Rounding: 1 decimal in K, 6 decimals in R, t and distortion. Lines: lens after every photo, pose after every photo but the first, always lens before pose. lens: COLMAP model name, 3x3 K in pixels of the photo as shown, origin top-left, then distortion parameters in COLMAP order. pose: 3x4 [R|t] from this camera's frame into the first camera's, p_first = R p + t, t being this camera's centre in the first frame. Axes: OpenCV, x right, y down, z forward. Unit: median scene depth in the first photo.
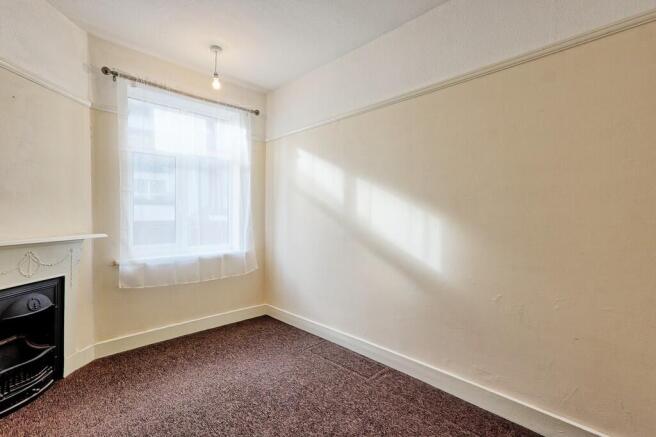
lens RADIAL K [[300.7, 0, 329.7], [0, 300.7, 220.7], [0, 0, 1]] dist [-0.014545, 0.015088]
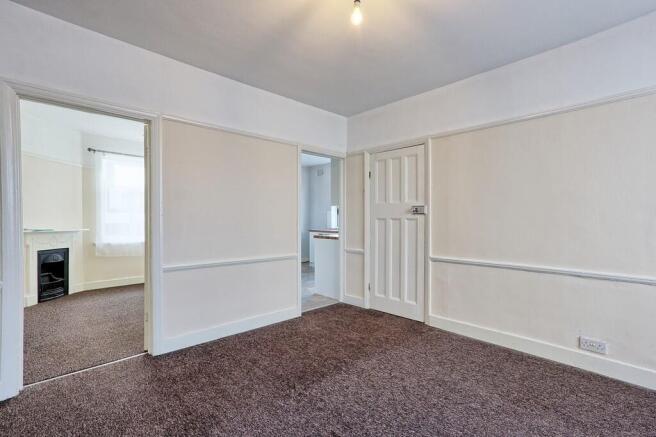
lens RADIAL K [[303.3, 0, 330.0], [0, 303.3, 219.9], [0, 0, 1]] dist [-0.014089, 0.024843]
pose [[0.999937, -0.010892, -0.002843, 0.875400], [0.010835, 0.999749, -0.019613, 0.041226], [0.003056, 0.019581, 0.999804, -1.036004]]
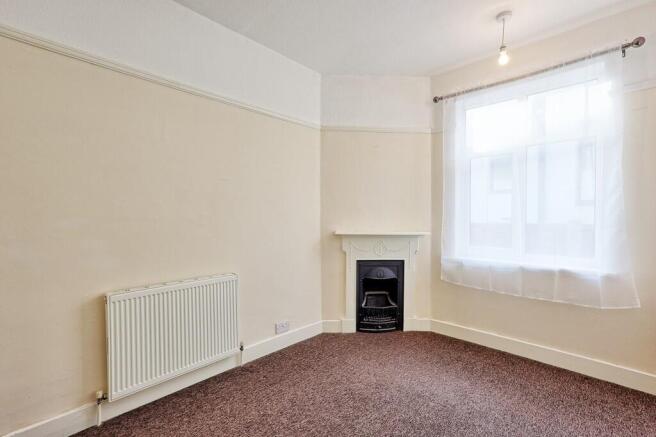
lens RADIAL K [[300.7, 0, 329.7], [0, 300.7, 220.7], [0, 0, 1]] dist [-0.014545, 0.015088]
pose [[0.029919, 0.010060, -0.999502, 0.457727], [-0.016655, 0.999816, 0.009565, -0.008858], [0.999414, 0.016360, 0.030081, 0.521354]]
